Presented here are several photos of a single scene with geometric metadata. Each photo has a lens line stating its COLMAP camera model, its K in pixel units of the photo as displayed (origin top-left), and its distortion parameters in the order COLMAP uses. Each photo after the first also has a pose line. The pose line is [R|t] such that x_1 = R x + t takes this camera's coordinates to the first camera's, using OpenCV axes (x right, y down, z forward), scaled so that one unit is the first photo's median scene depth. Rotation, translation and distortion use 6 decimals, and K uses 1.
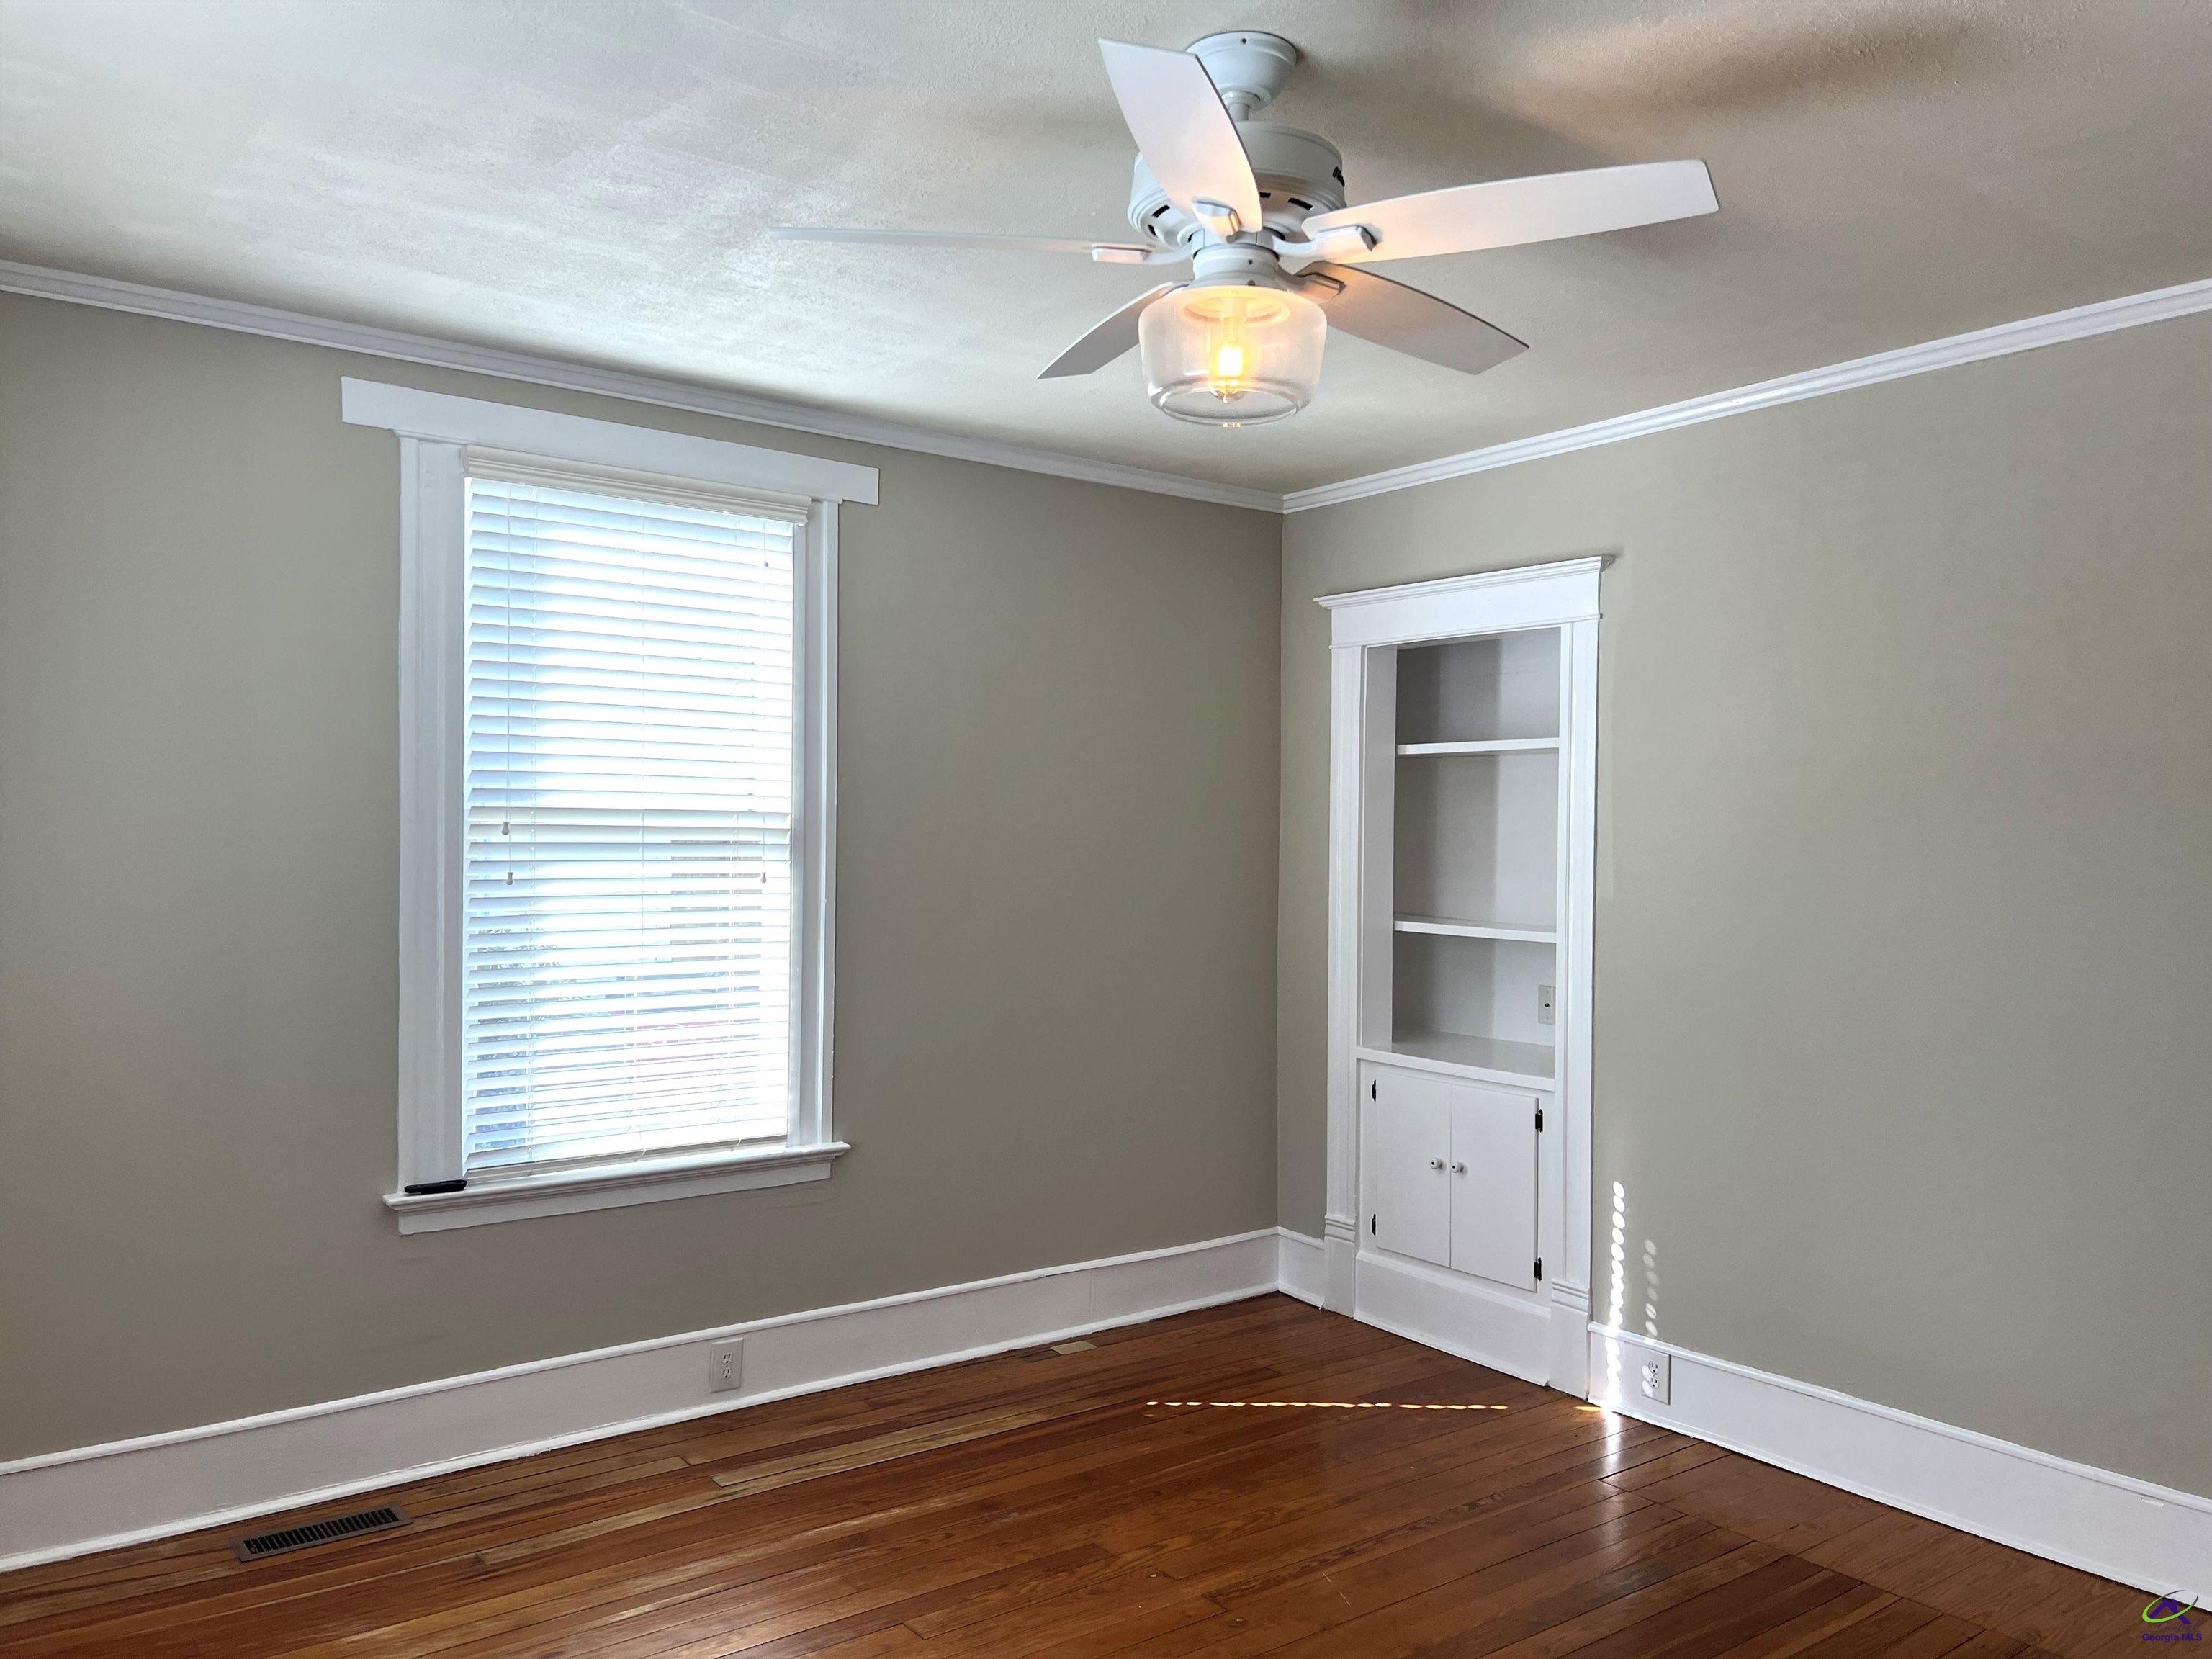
lens RADIAL K [[1669.0, 0, 1104.9], [0, 1669.0, 824.7], [0, 0, 1]] dist [0.054221, -0.047693]
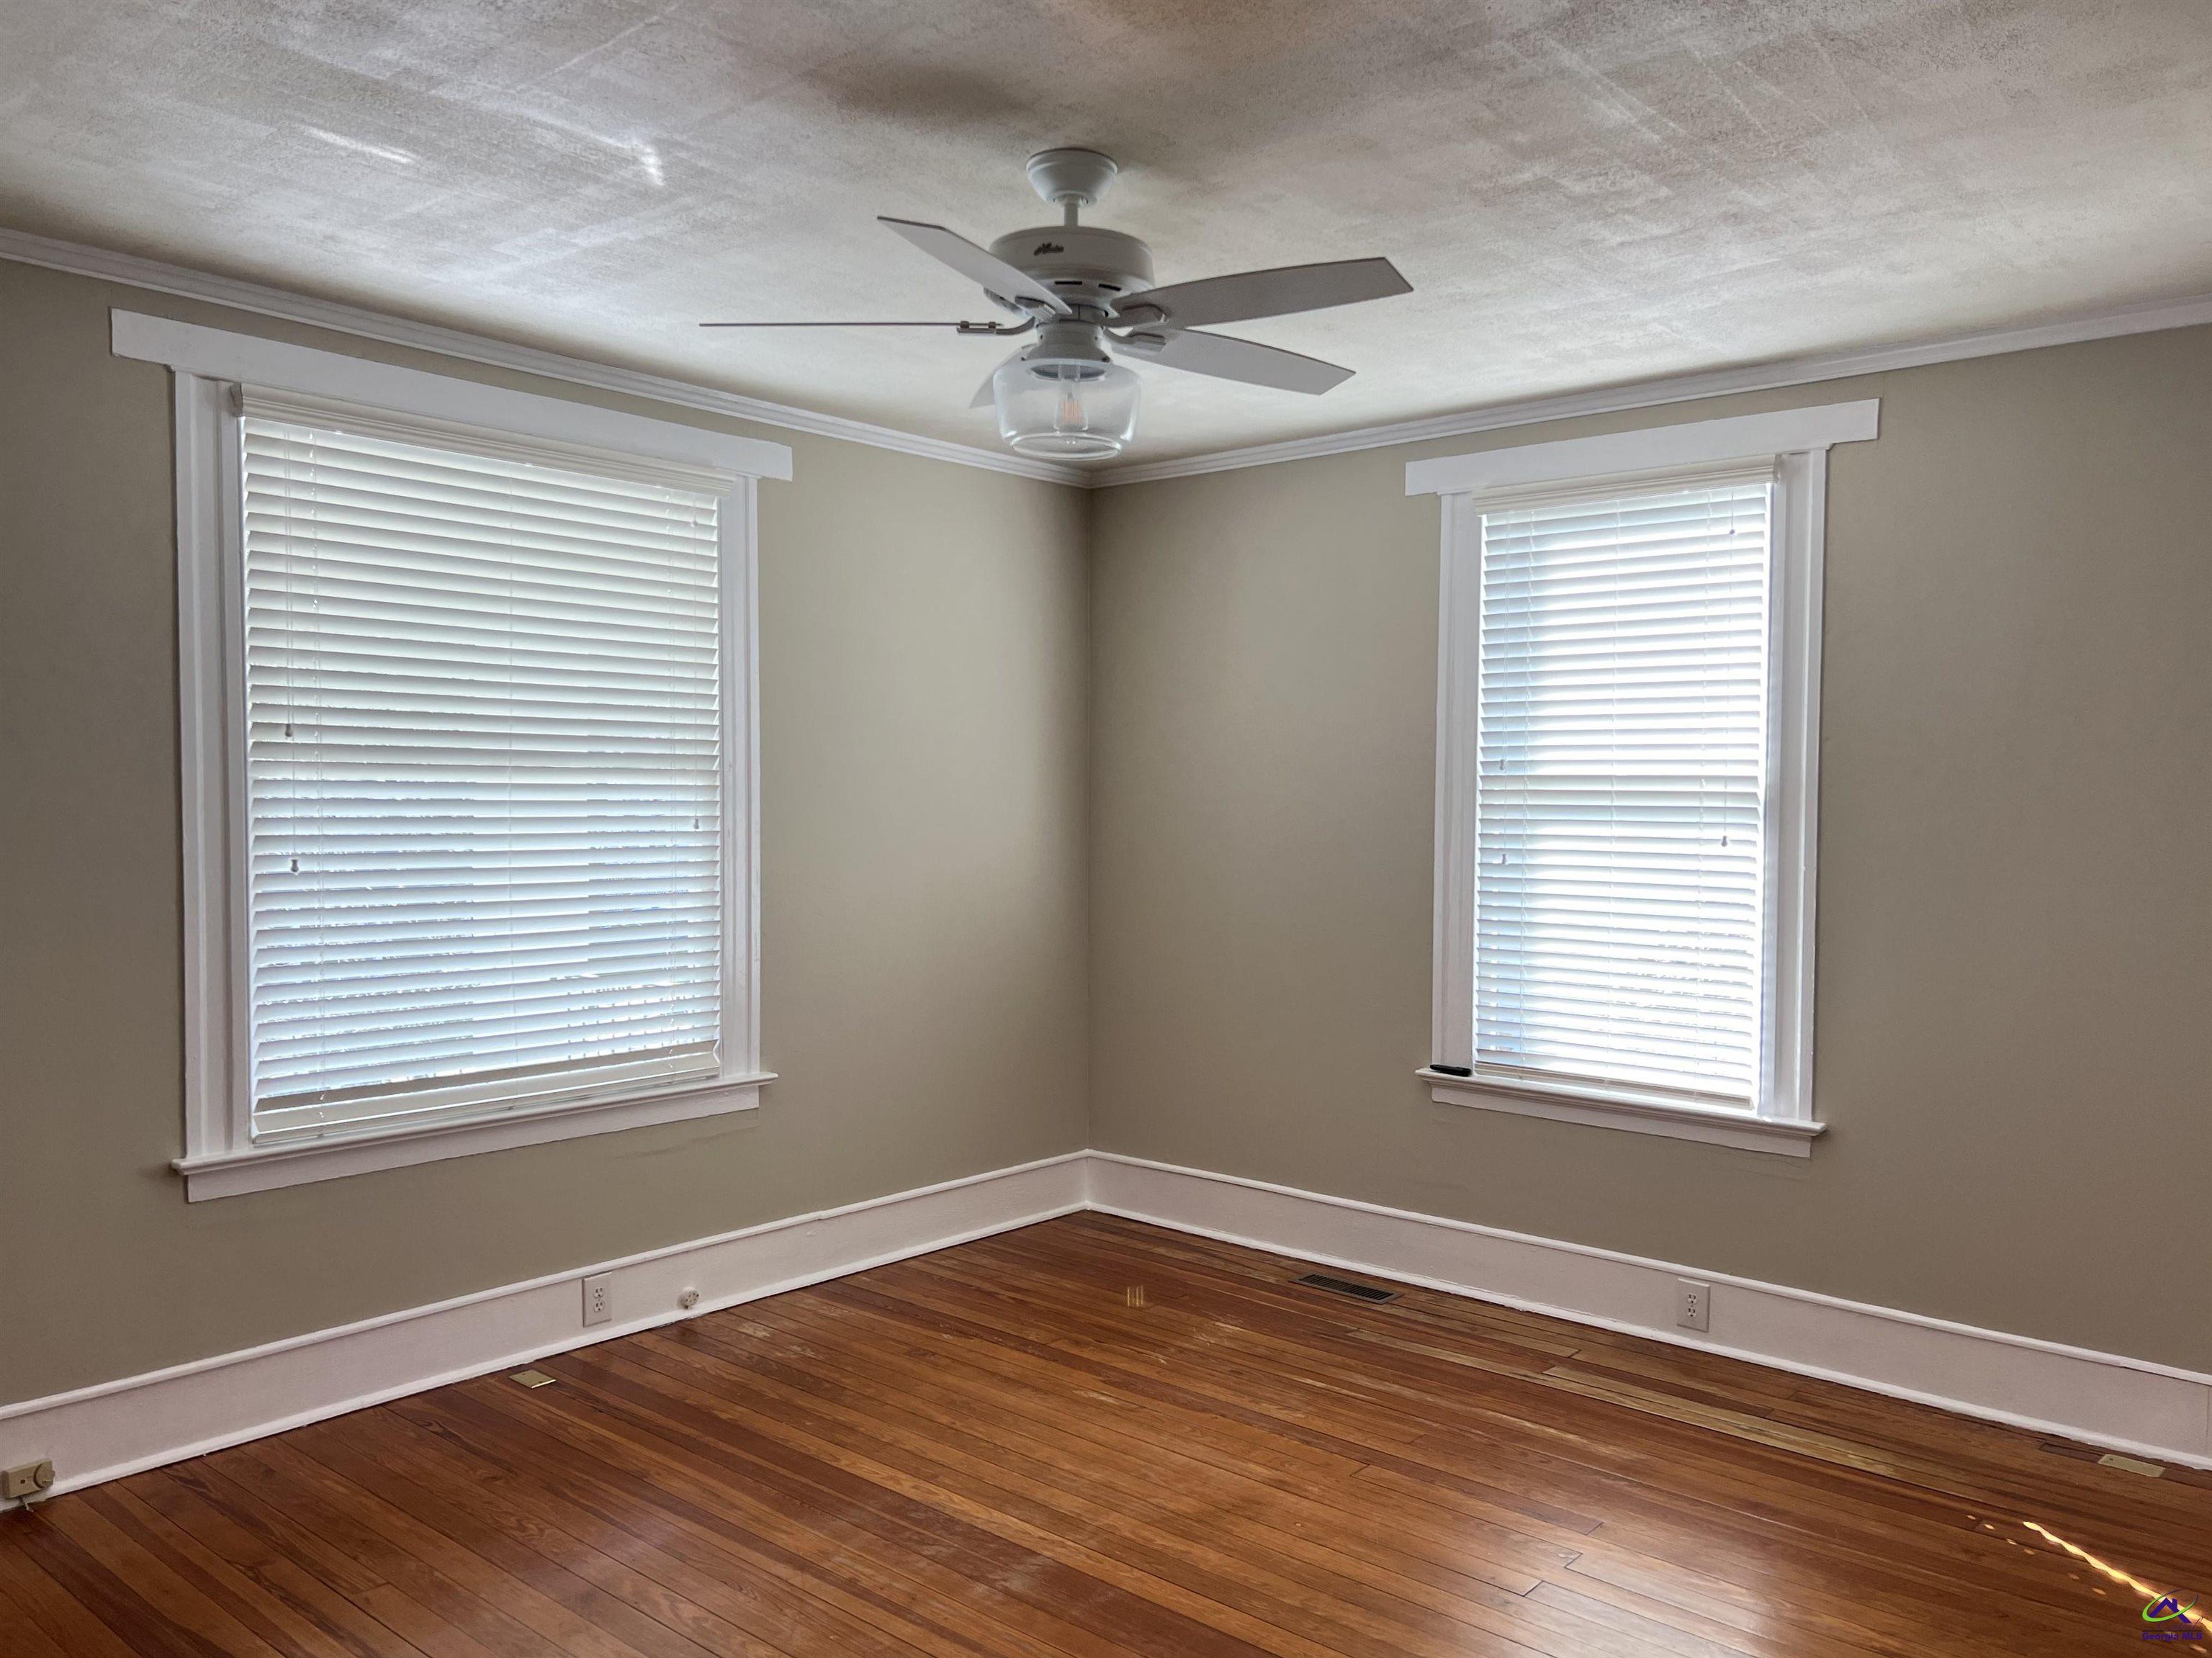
lens RADIAL K [[1668.8, 0, 1106.3], [0, 1668.8, 820.6], [0, 0, 1]] dist [0.054221, -0.047693]
pose [[0.207082, 0.009764, -0.978275, 0.754968], [-0.002042, 0.999952, 0.009548, 0.010283], [0.978321, 0.000020, 0.207092, 0.442518]]
